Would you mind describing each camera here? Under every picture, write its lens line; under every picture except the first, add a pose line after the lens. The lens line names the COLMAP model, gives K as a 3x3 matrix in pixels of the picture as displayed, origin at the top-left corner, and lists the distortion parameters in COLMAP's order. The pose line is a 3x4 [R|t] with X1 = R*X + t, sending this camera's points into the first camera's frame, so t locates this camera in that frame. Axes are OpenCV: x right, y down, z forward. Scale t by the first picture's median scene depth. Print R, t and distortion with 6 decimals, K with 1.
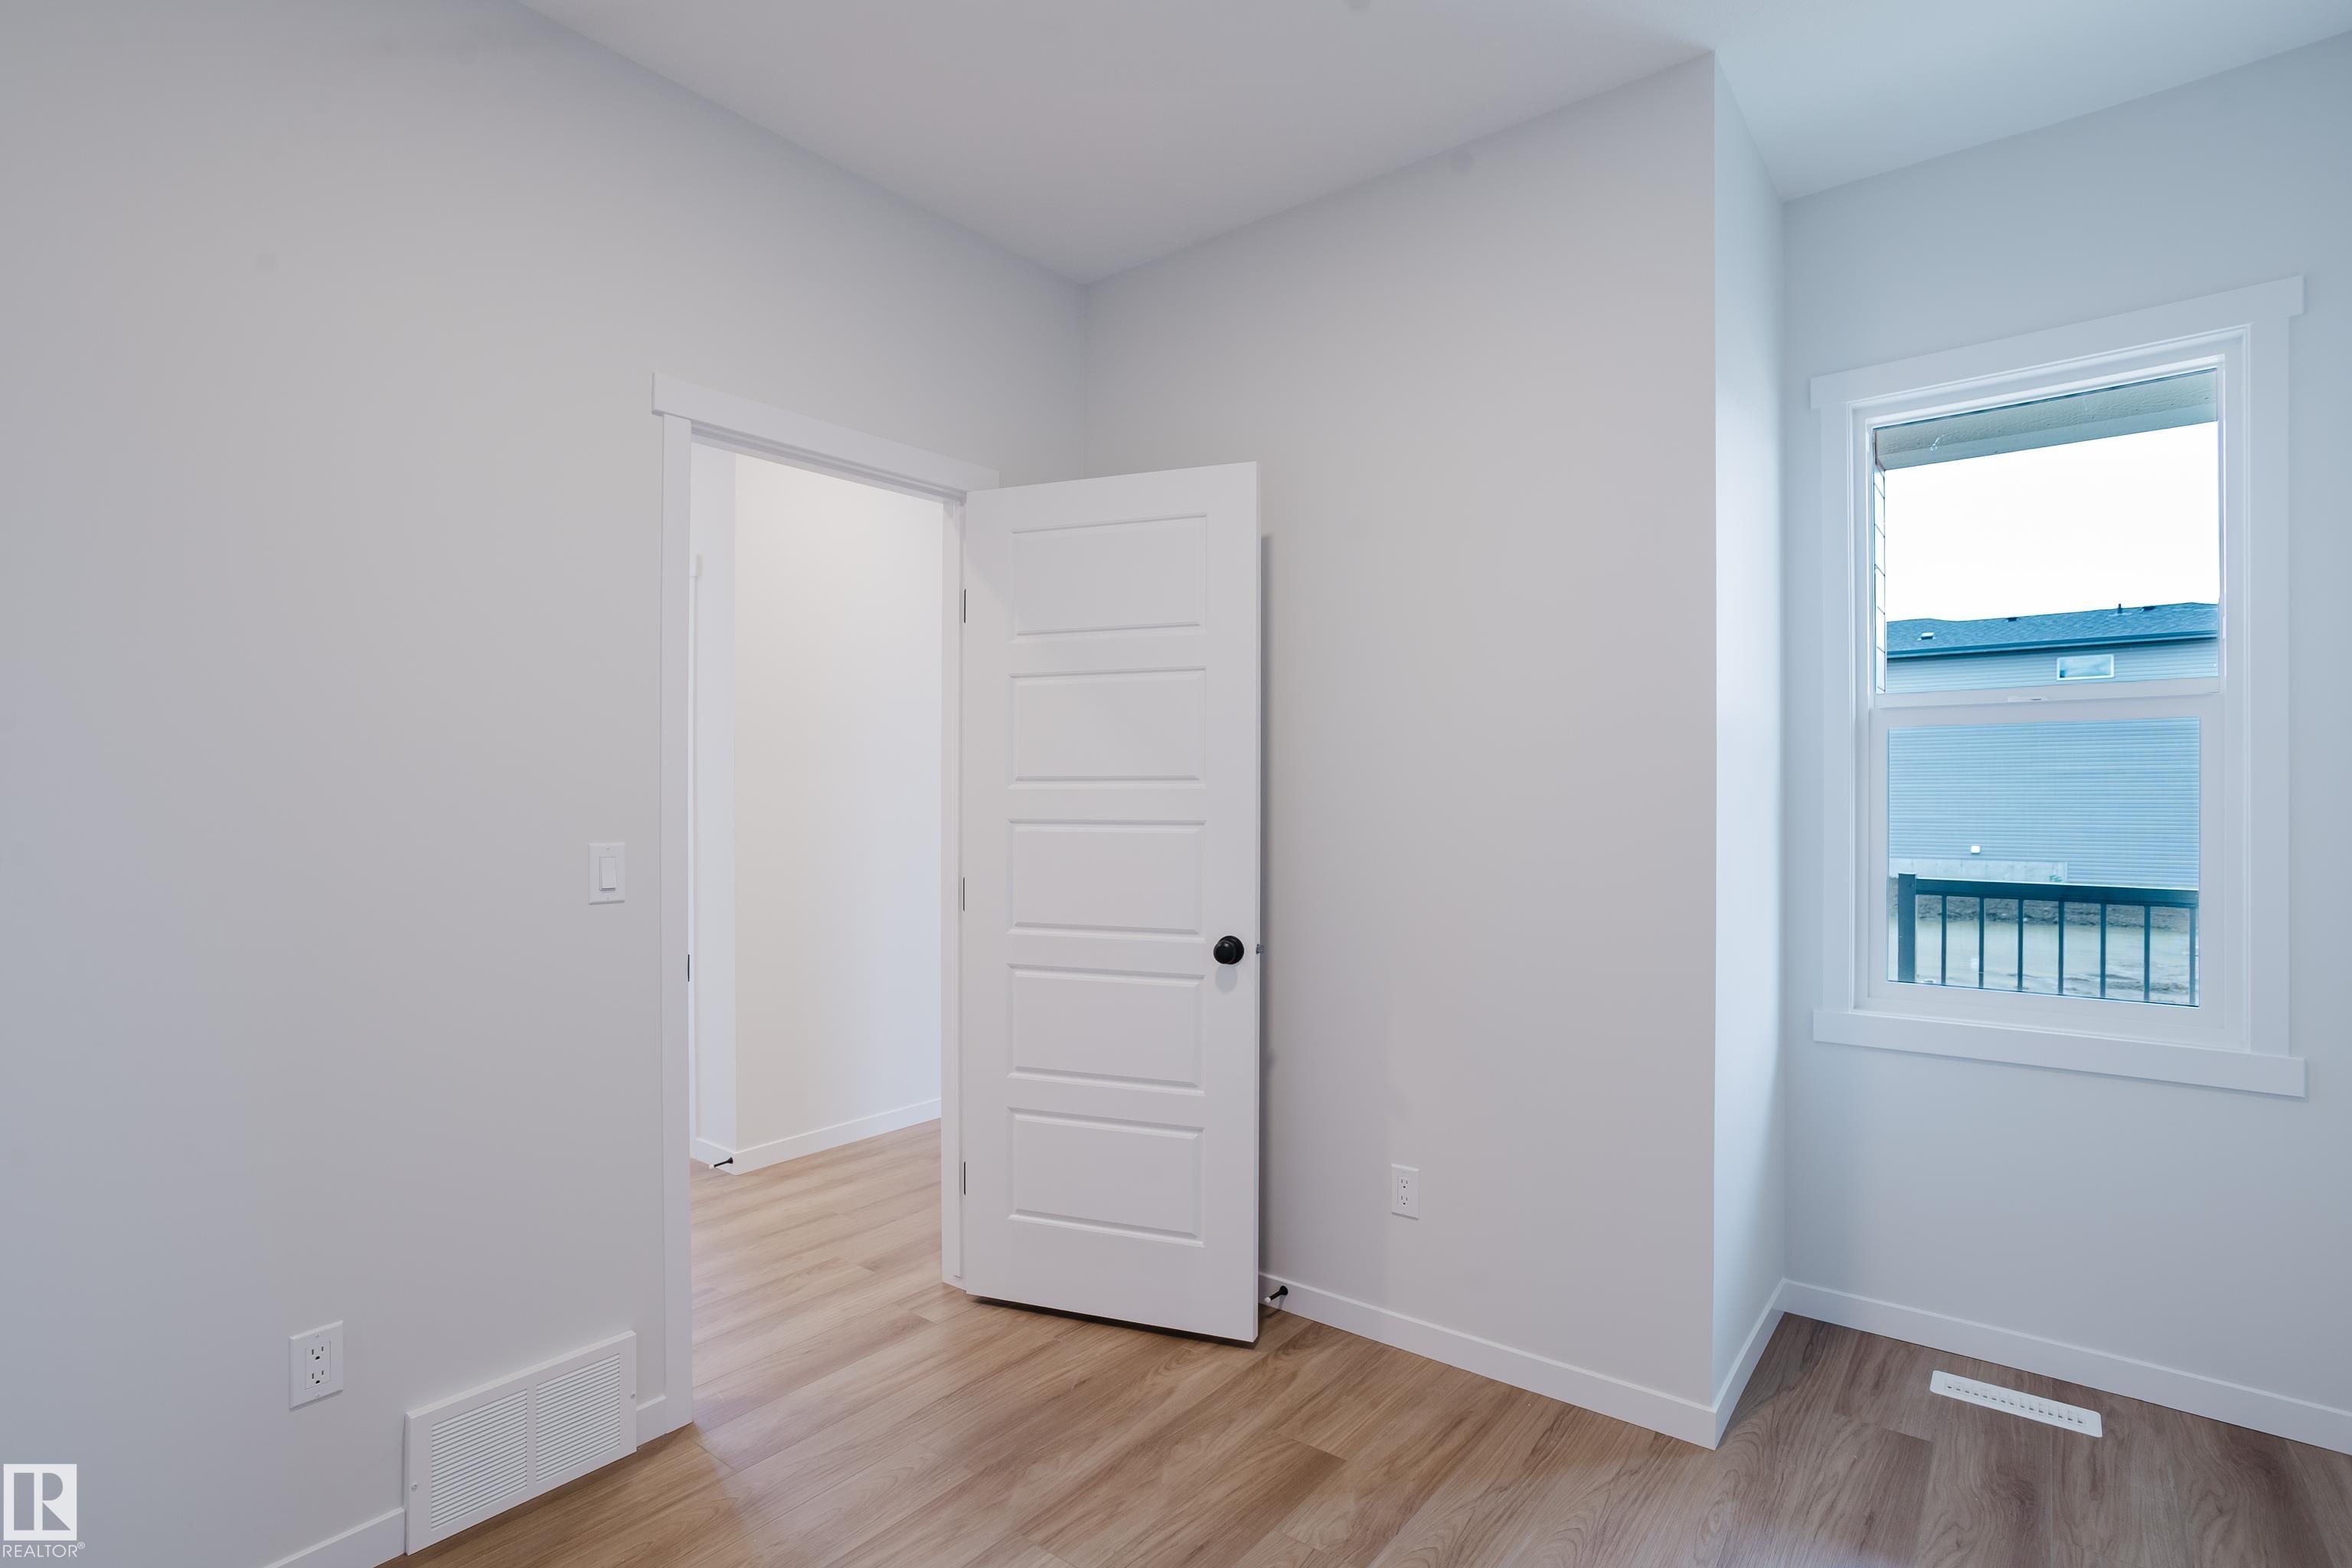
lens RADIAL K [[1134.6, 0, 1185.4], [0, 1134.6, 780.9], [0, 0, 1]] dist [-0.049144, 0.028990]
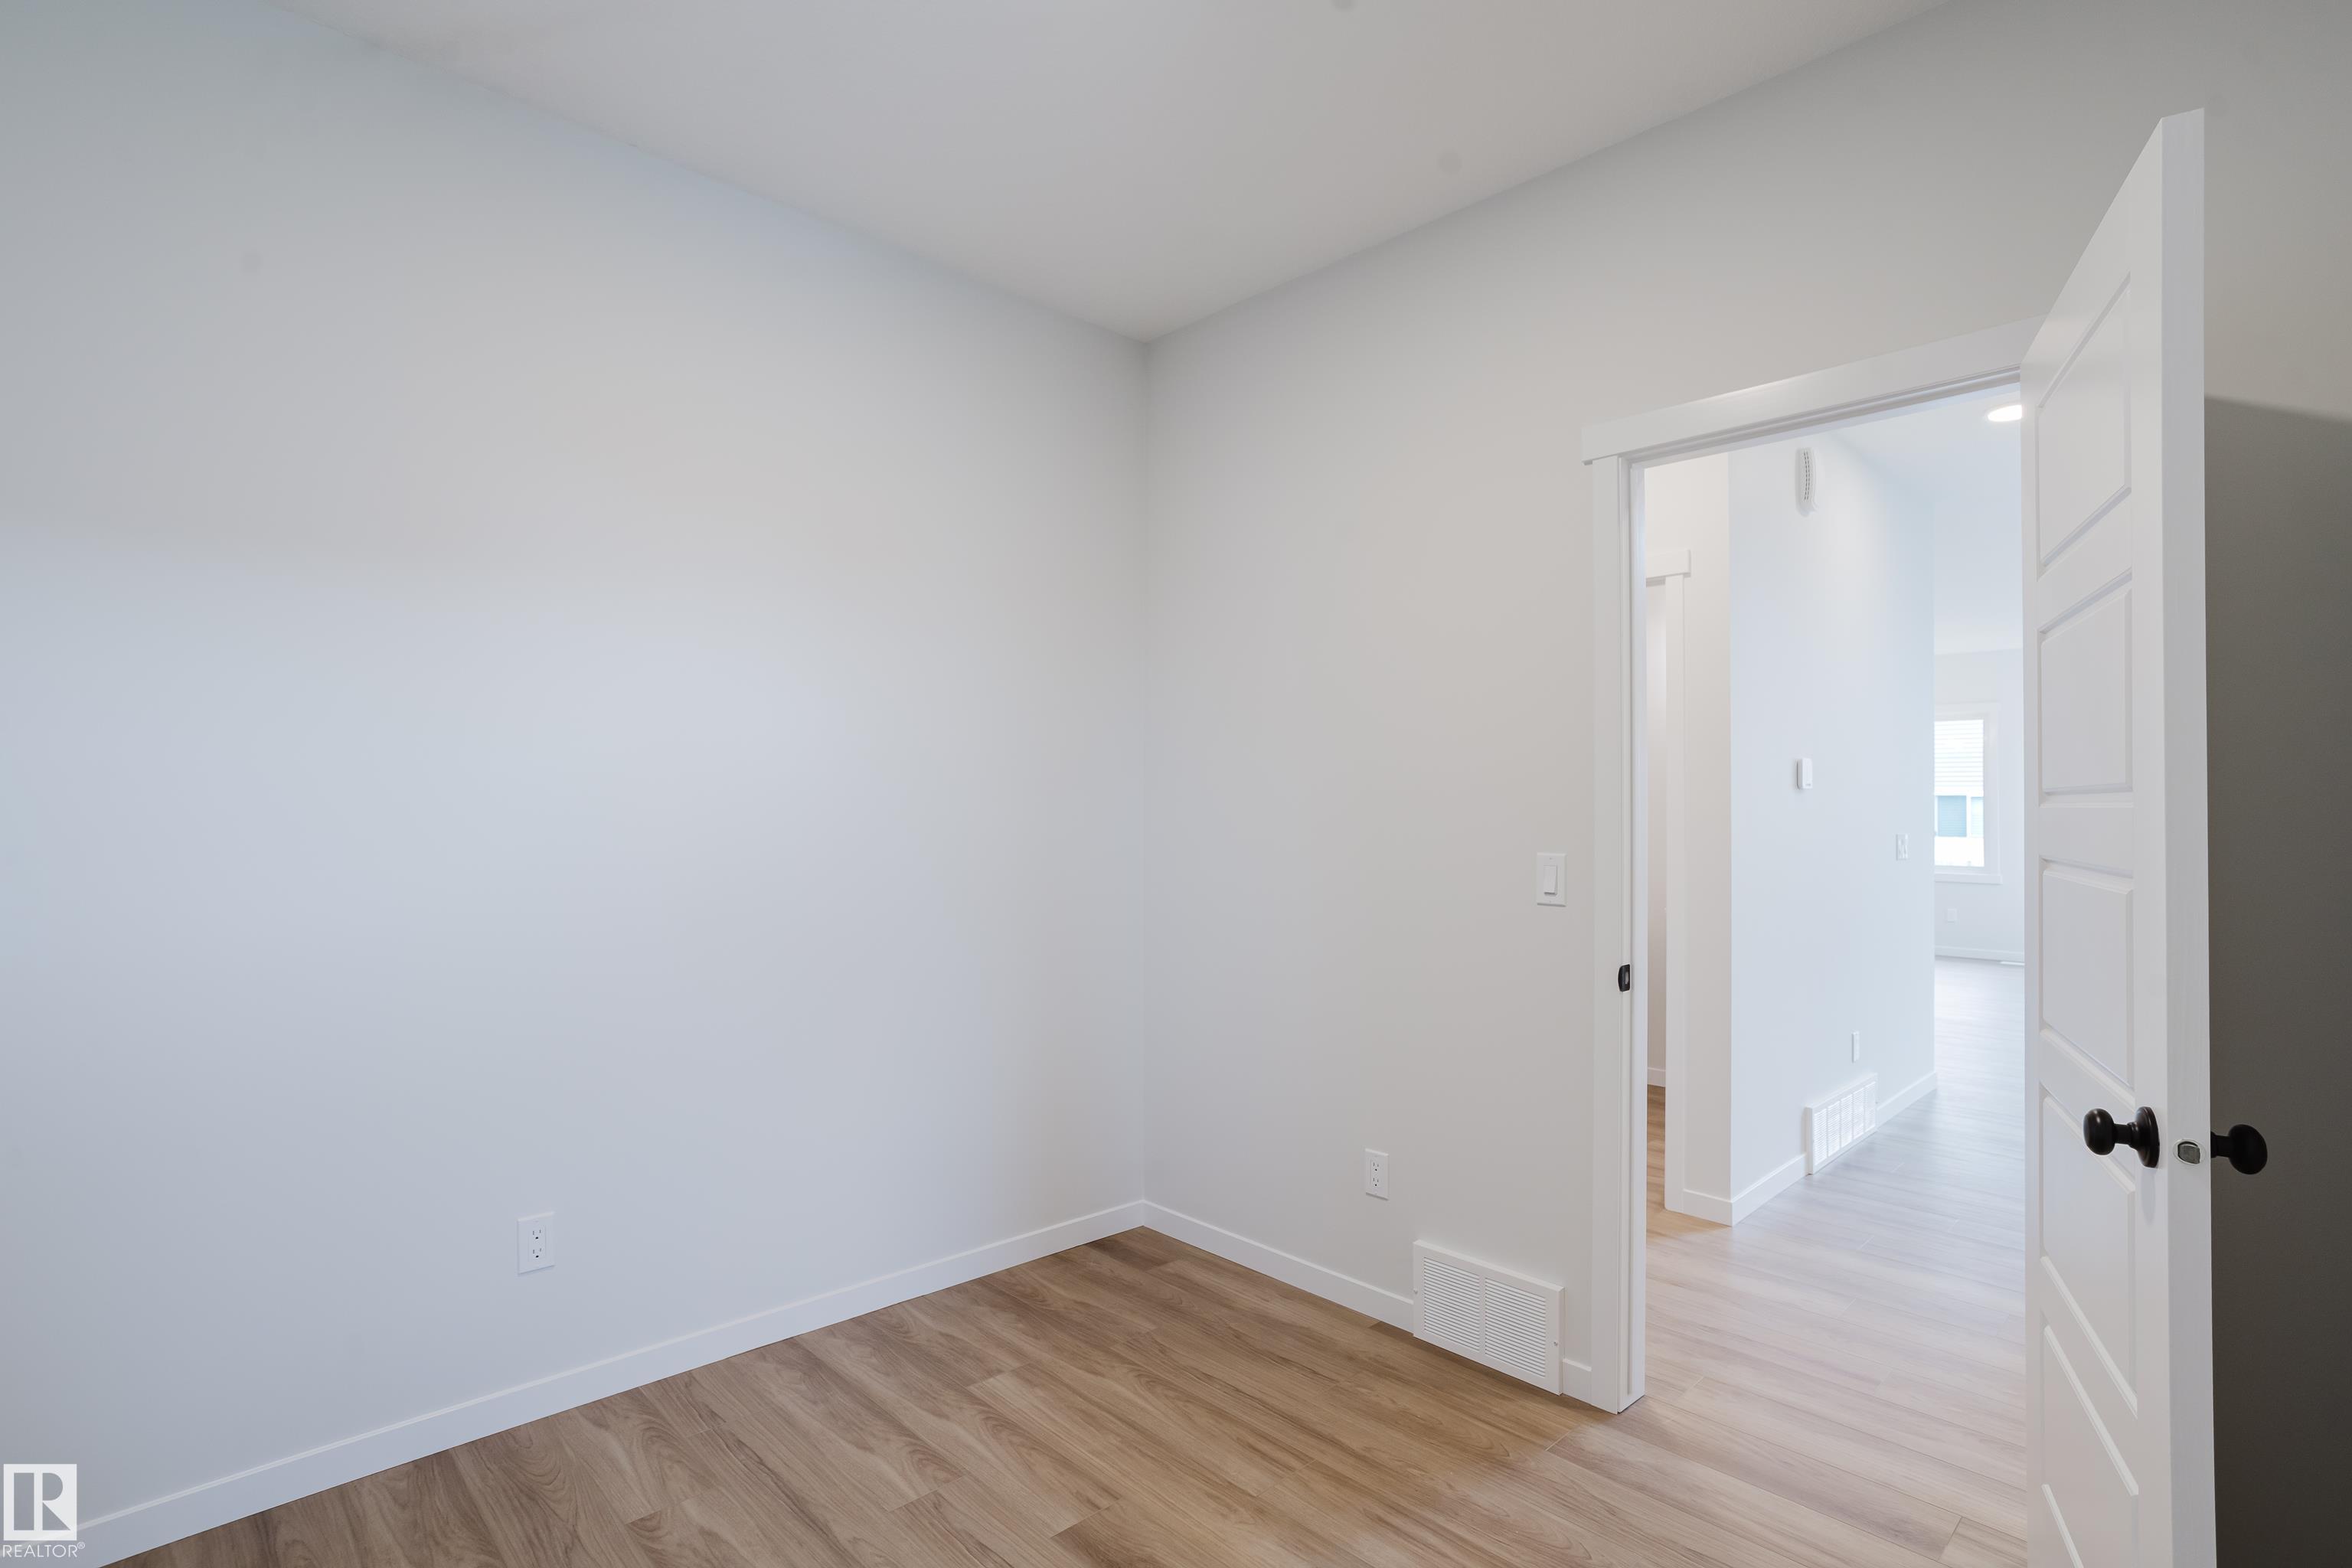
lens RADIAL K [[1128.4, 0, 1183.9], [0, 1128.4, 769.6], [0, 0, 1]] dist [-0.048958, 0.028983]
pose [[-0.125984, -0.010311, -0.991979, 0.669180], [0.014998, 0.999812, -0.012298, -0.021605], [0.991919, -0.016427, -0.125806, 0.767464]]
